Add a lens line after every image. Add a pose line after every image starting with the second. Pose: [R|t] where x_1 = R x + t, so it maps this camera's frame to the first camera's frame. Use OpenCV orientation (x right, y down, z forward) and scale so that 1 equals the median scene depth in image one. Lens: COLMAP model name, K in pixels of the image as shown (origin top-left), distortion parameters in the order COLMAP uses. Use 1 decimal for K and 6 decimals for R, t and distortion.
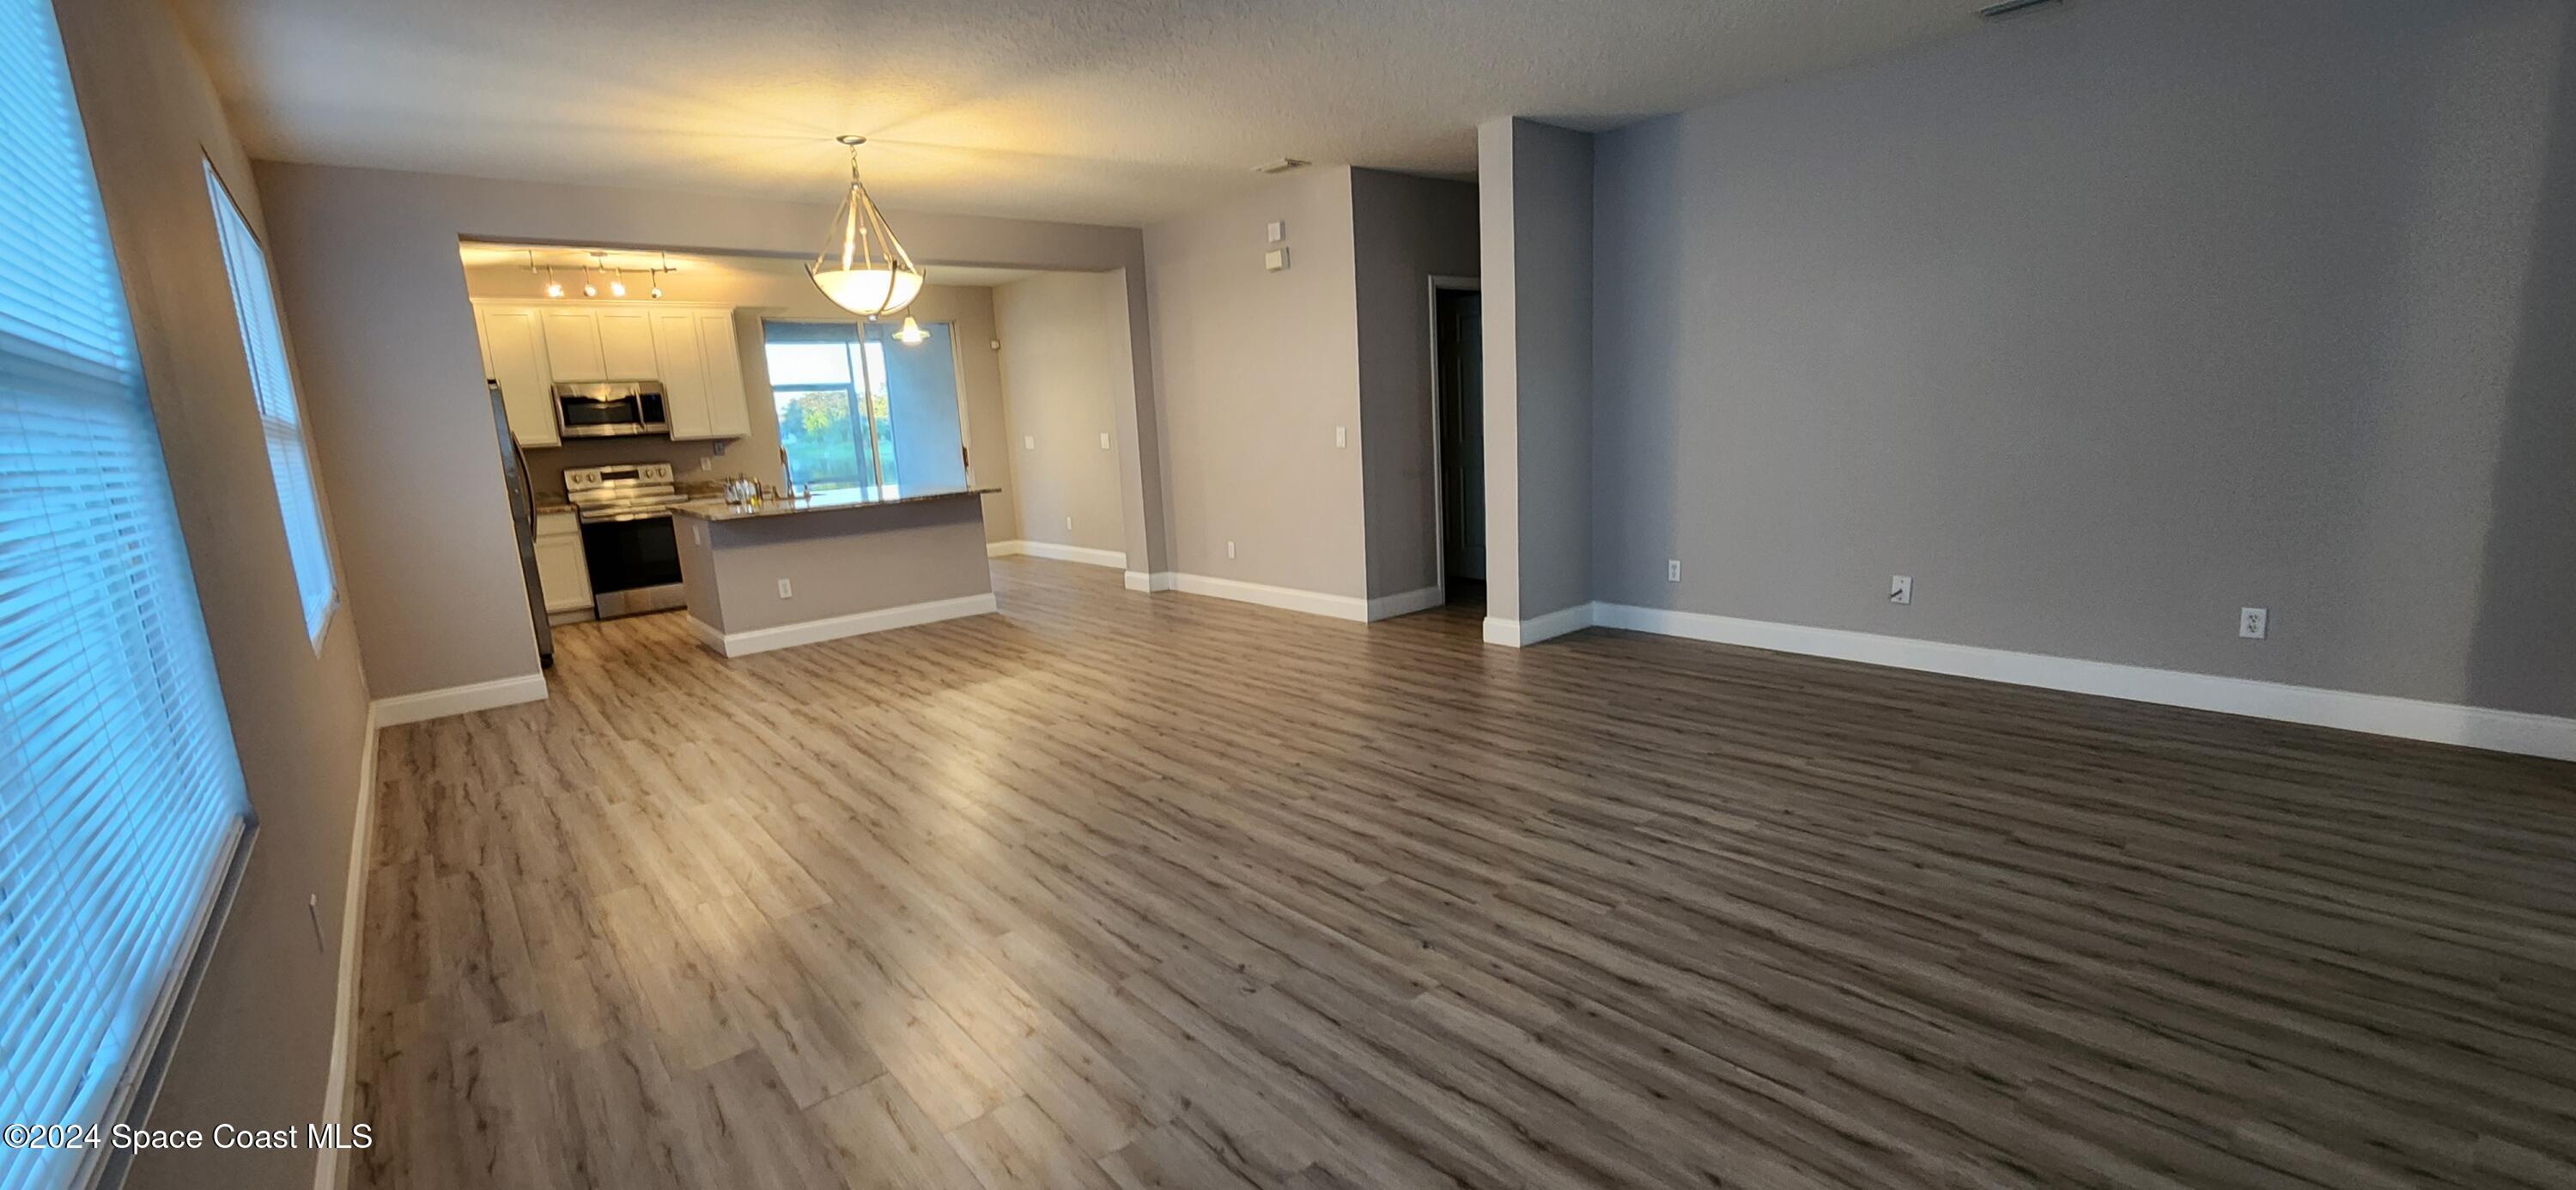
lens RADIAL K [[1053.6, 0, 1288.7], [0, 1053.6, 608.3], [0, 0, 1]] dist [-0.000420, 0.000018]
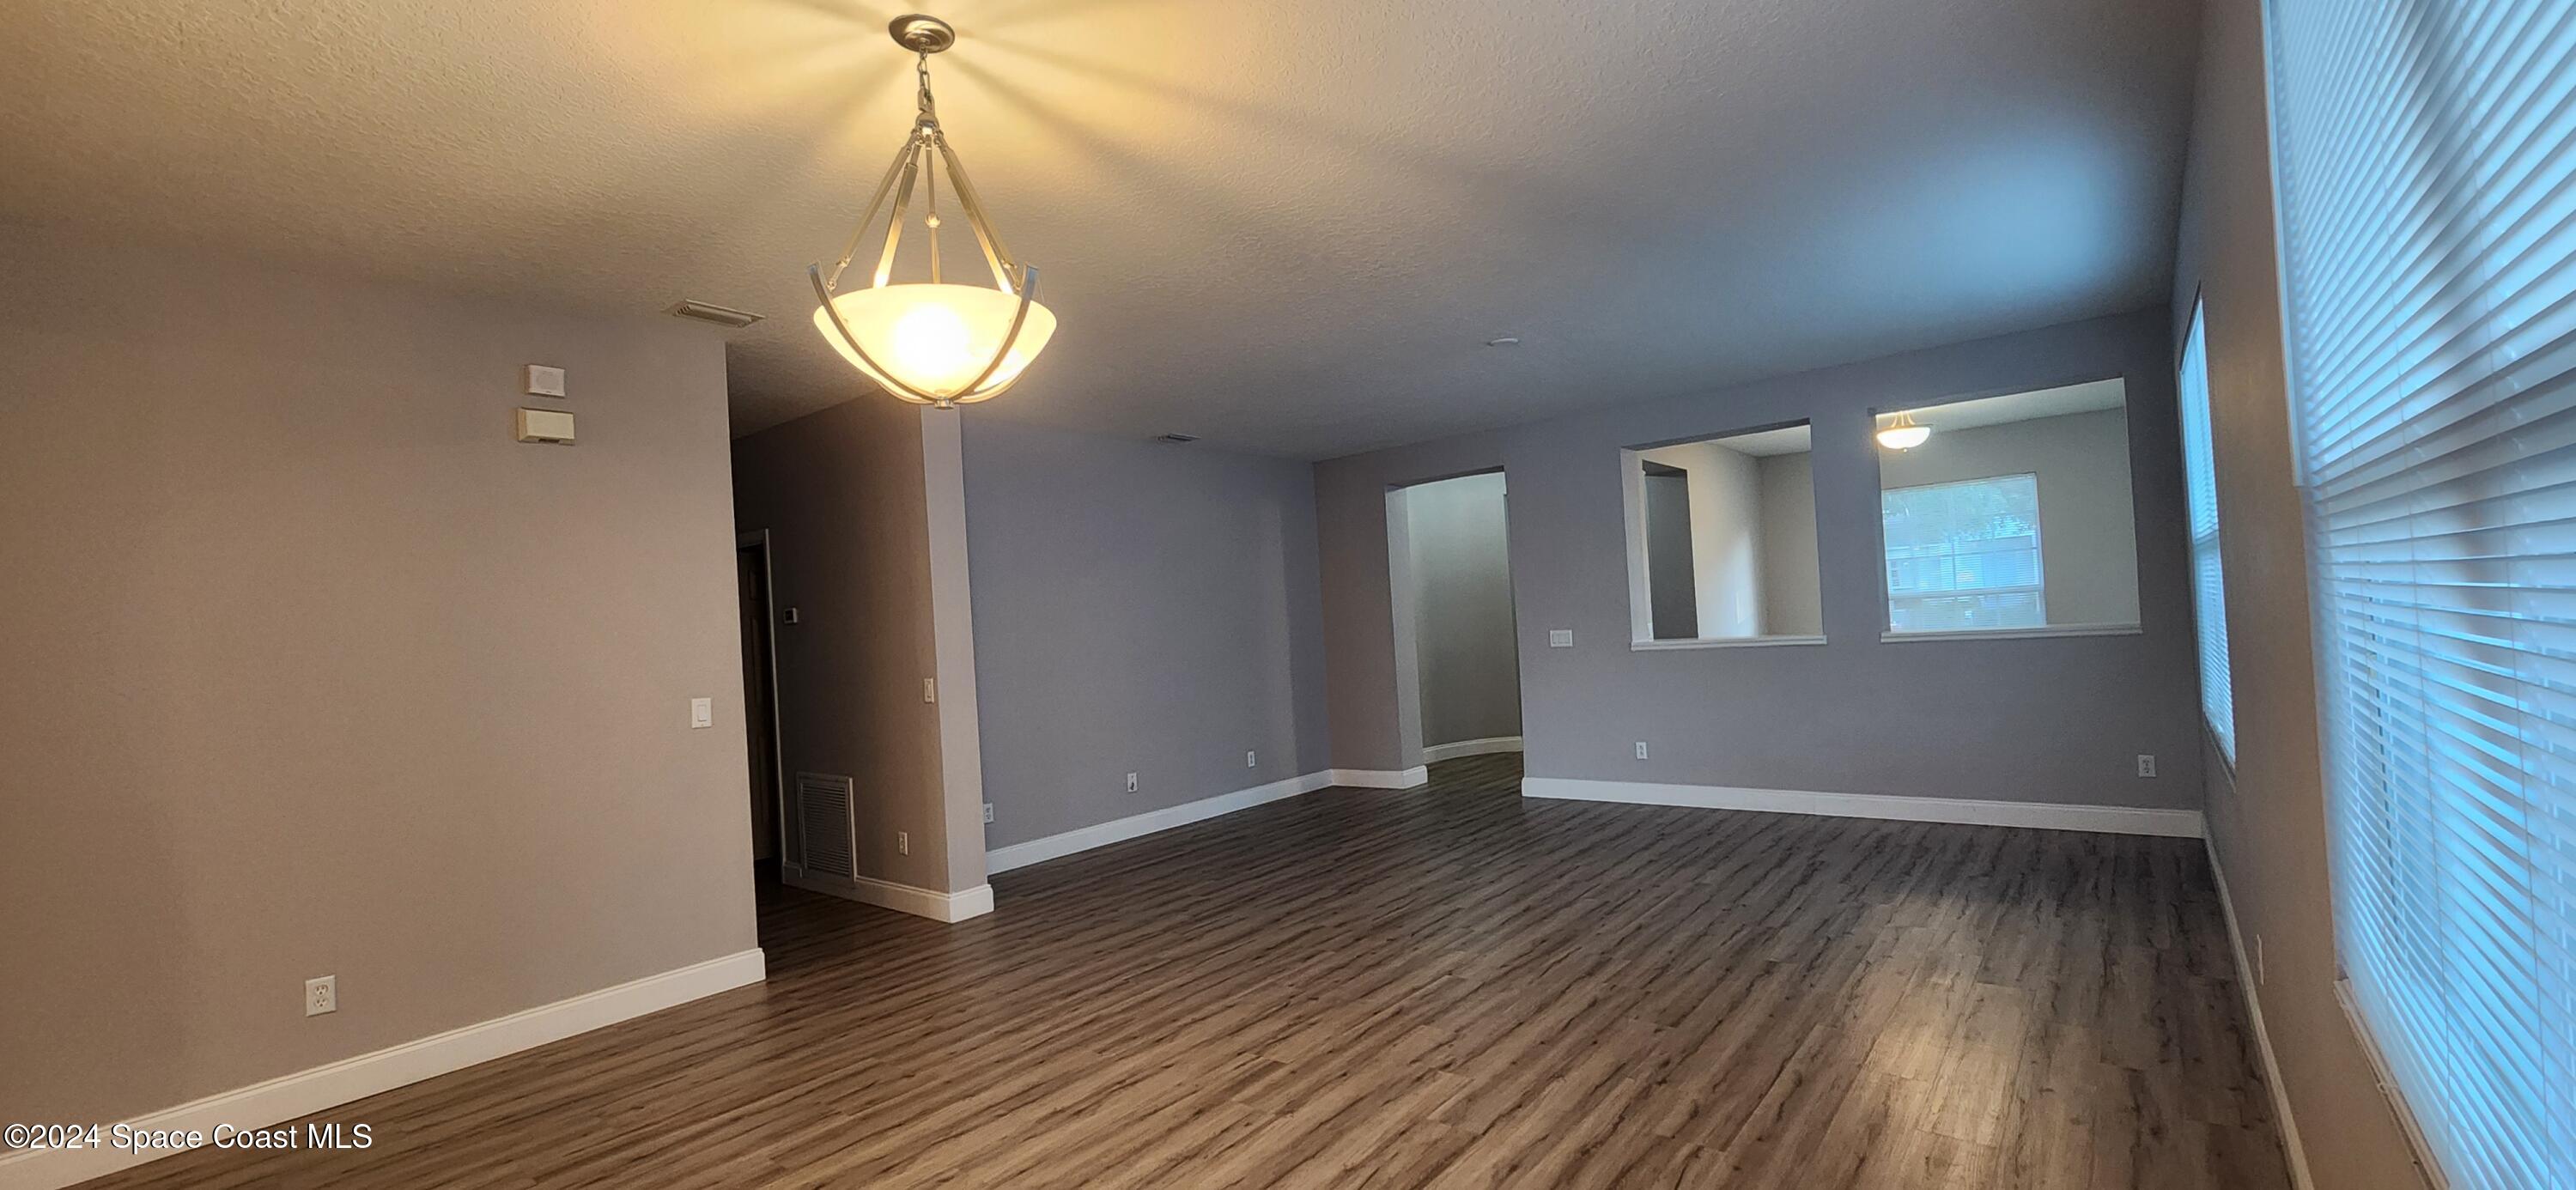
lens RADIAL K [[1053.6, 0, 1288.7], [0, 1053.6, 608.3], [0, 0, 1]] dist [-0.000420, 0.000018]
pose [[-0.188112, 0.079478, 0.978927, -1.005234], [0.250240, 0.967704, -0.030480, -0.169141], [-0.949734, 0.239233, -0.201925, 1.150662]]
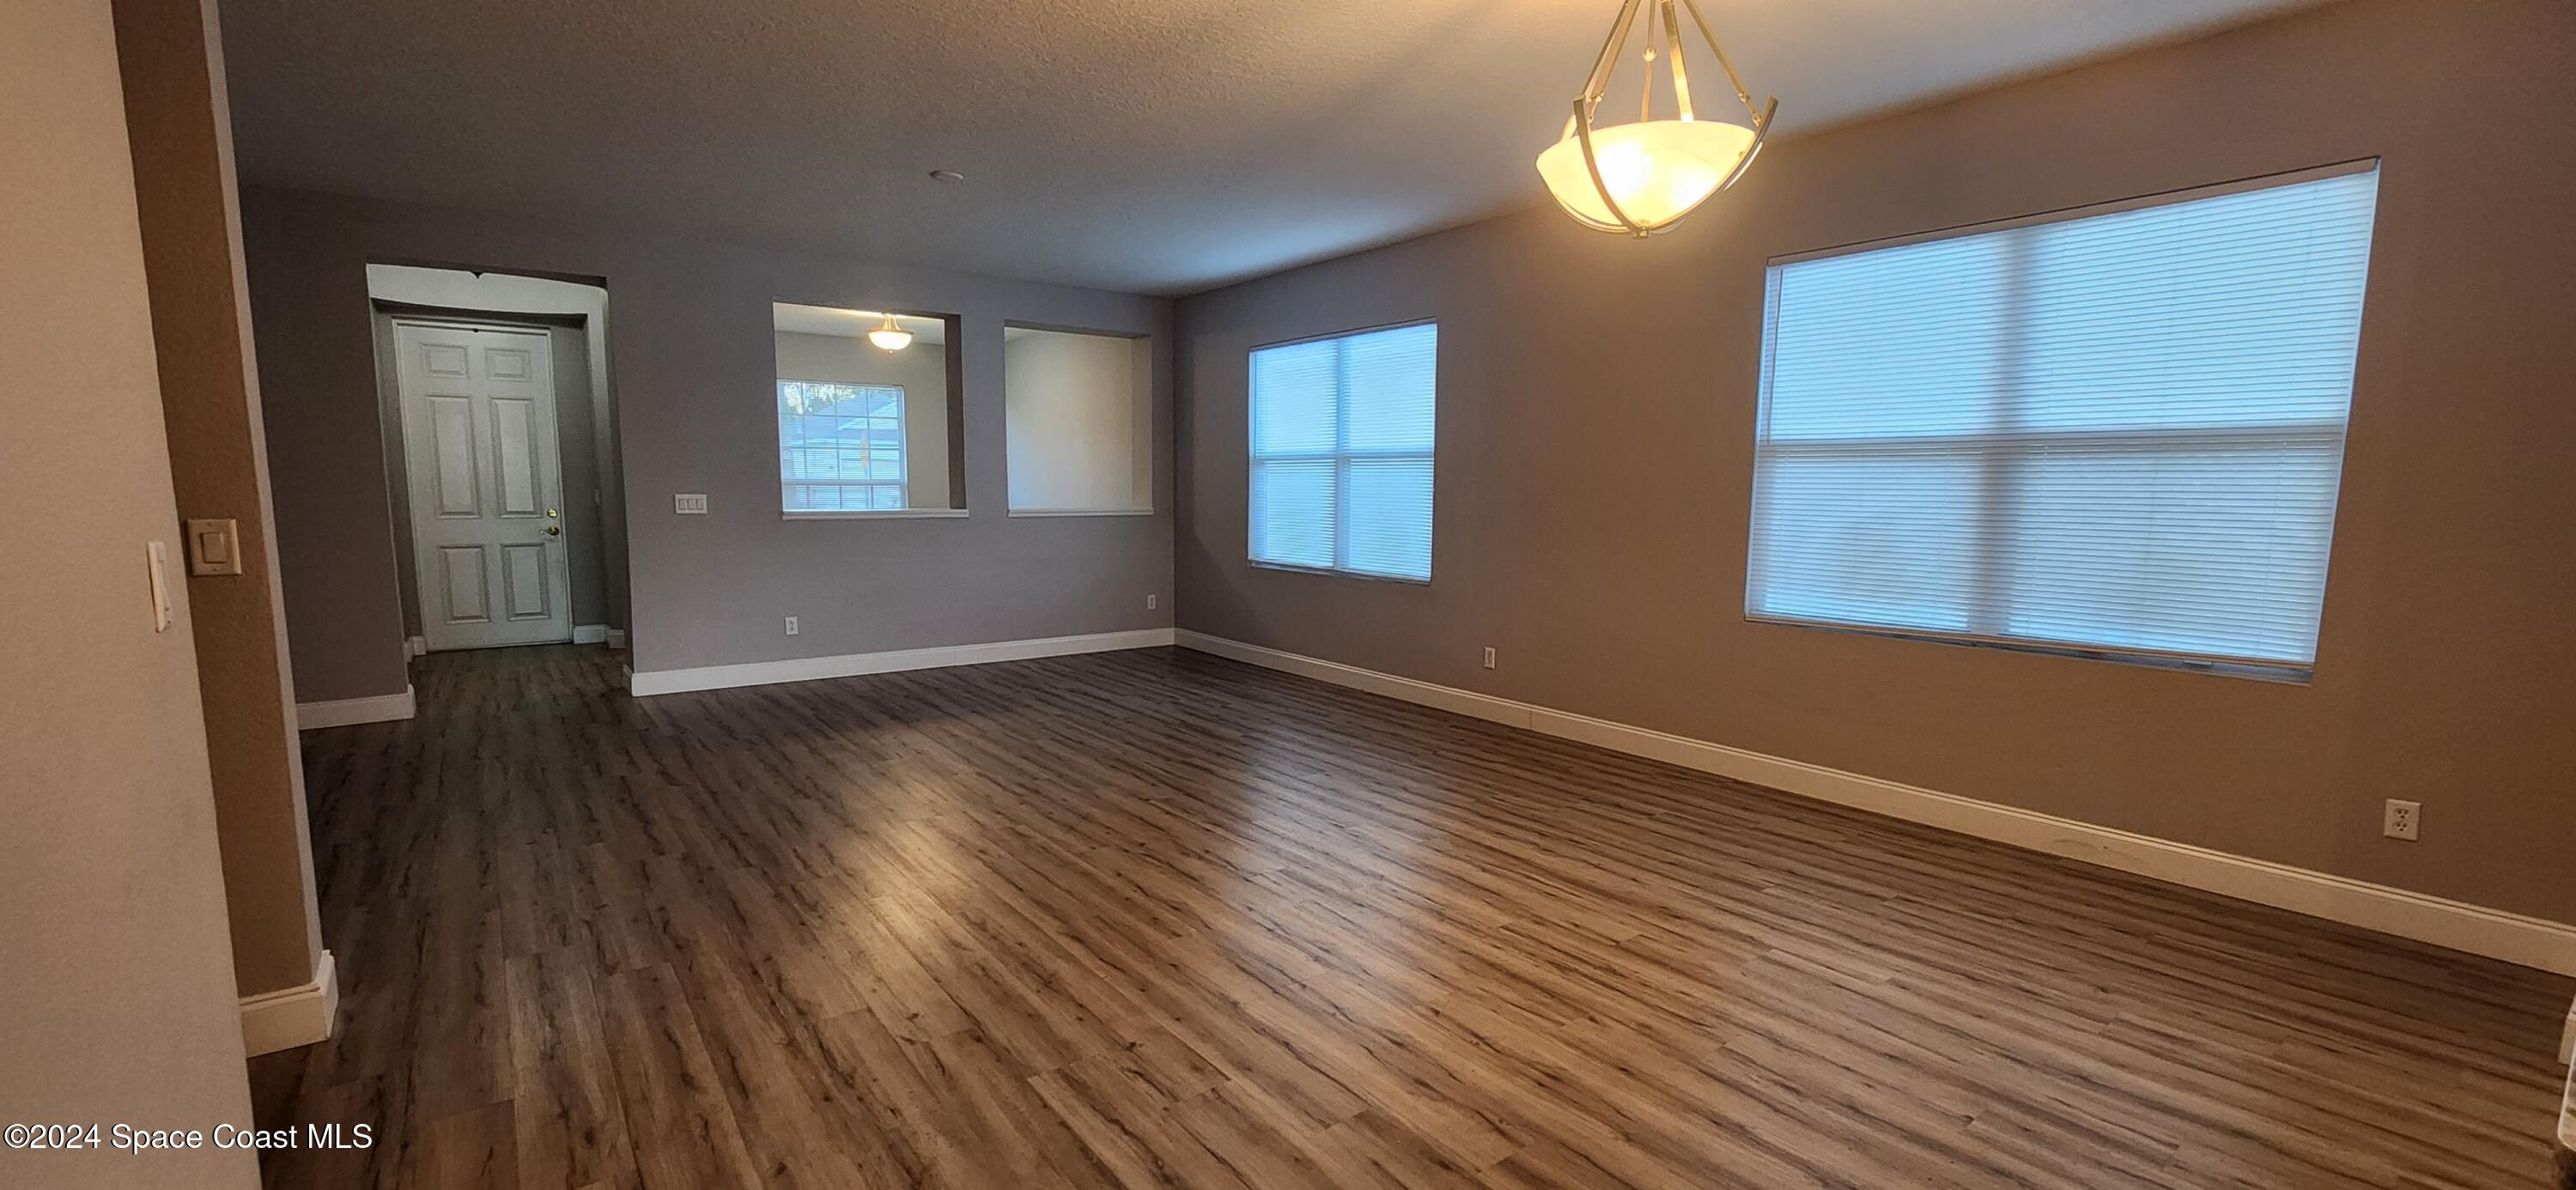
lens RADIAL K [[1051.8, 0, 1282.3], [0, 1051.8, 618.9], [0, 0, 1]] dist [-0.000428, -0.000585]
pose [[-0.997923, 0.038083, 0.051964, -0.292899], [0.052190, 0.950774, 0.305457, -0.313771], [-0.037773, 0.307535, -0.950787, 1.797352]]
